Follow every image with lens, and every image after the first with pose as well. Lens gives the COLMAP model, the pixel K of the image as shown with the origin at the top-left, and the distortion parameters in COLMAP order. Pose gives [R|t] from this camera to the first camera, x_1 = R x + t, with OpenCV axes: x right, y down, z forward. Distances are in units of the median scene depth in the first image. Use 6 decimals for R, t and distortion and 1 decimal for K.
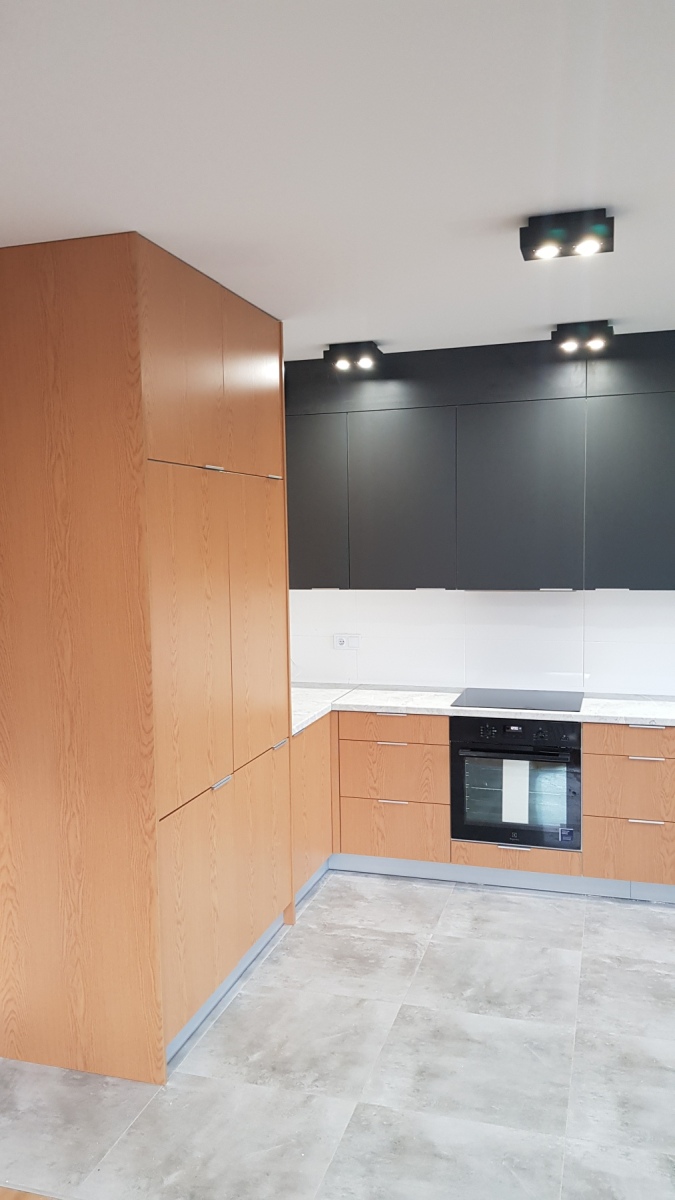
lens RADIAL K [[937.1, 0, 322.3], [0, 937.1, 604.2], [0, 0, 1]] dist [0.085712, -0.152226]
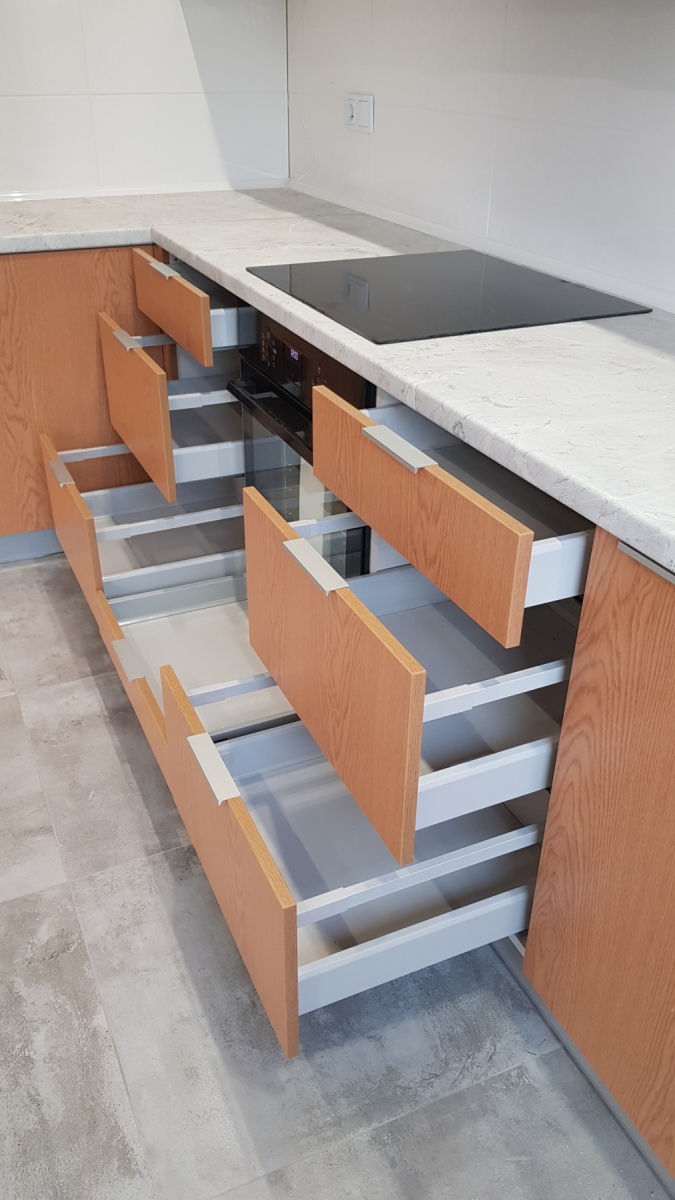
lens RADIAL K [[937.1, 0, 329.6], [0, 937.1, 612.3], [0, 0, 1]] dist [0.085712, -0.152226]
pose [[0.663332, 0.402526, -0.630843, 0.536740], [-0.075496, 0.874703, 0.478743, 0.040793], [0.744507, -0.269940, 0.610608, 0.800464]]
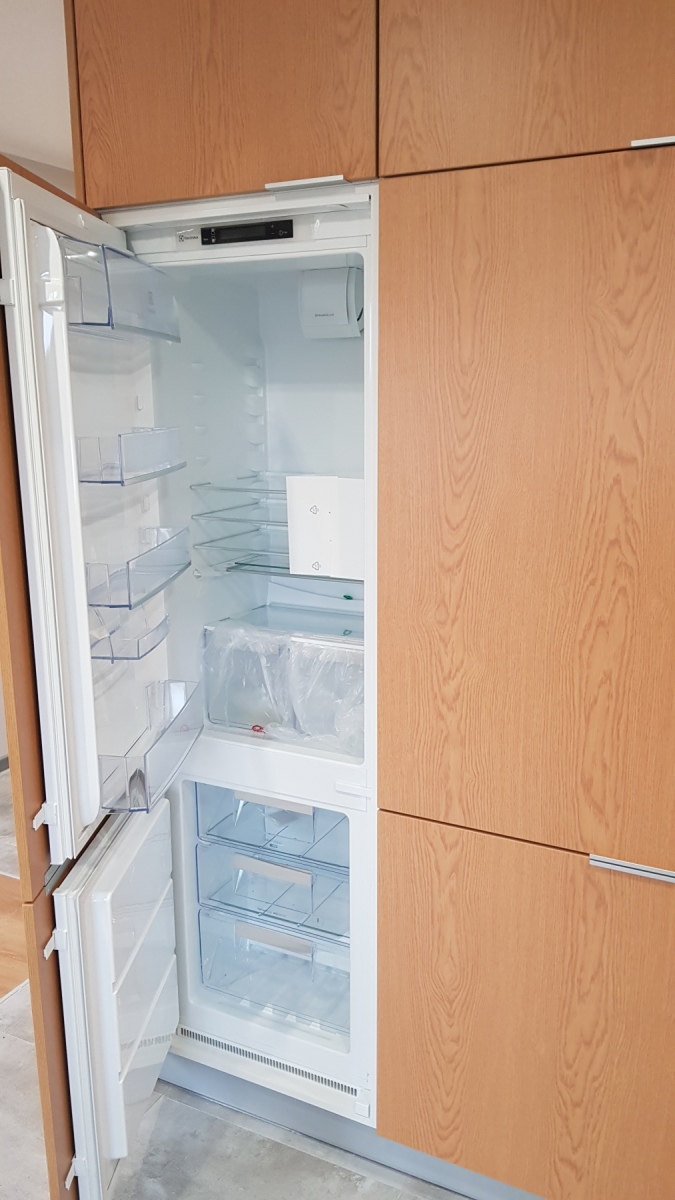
lens RADIAL K [[937.1, 0, 332.1], [0, 937.1, 610.1], [0, 0, 1]] dist [0.085712, -0.152226]
pose [[-0.171931, 0.242968, -0.954676, 0.317898], [-0.066577, 0.964025, 0.257337, -0.047893], [0.982857, 0.107804, -0.149570, 0.884825]]
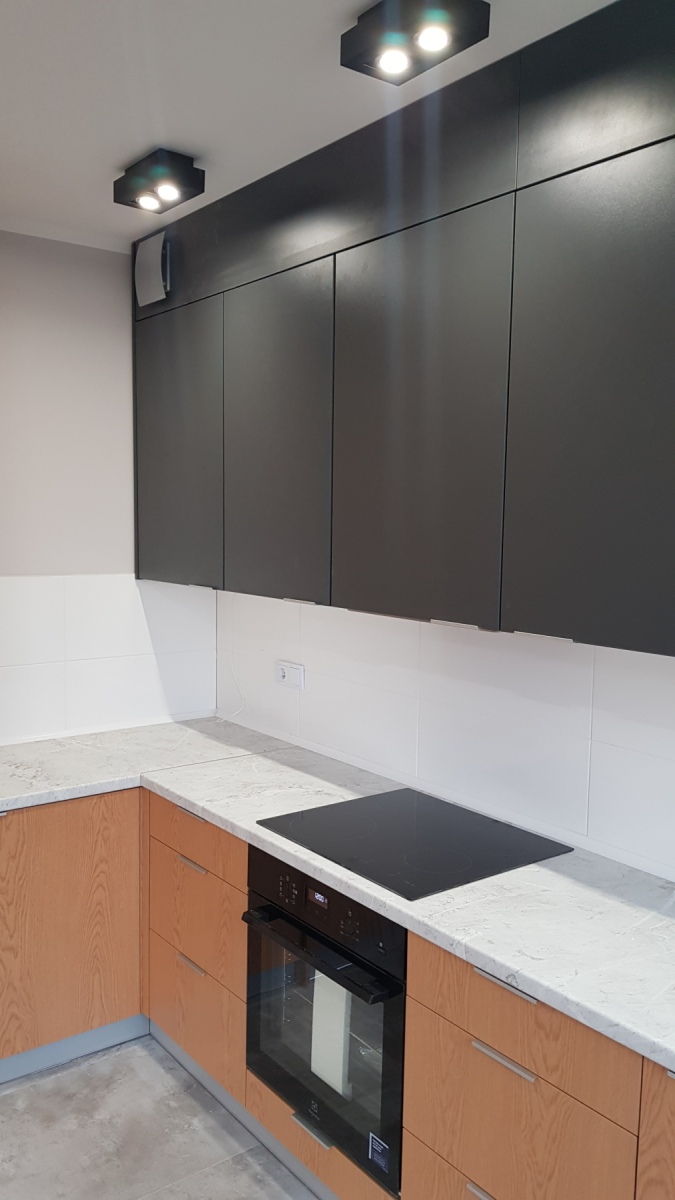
lens RADIAL K [[937.1, 0, 332.1], [0, 937.1, 609.5], [0, 0, 1]] dist [0.085712, -0.152226]
pose [[0.816367, 0.087413, -0.570879, 0.513232], [-0.073042, 0.996169, 0.048083, -0.045551], [0.572895, 0.002445, 0.819625, 0.642981]]
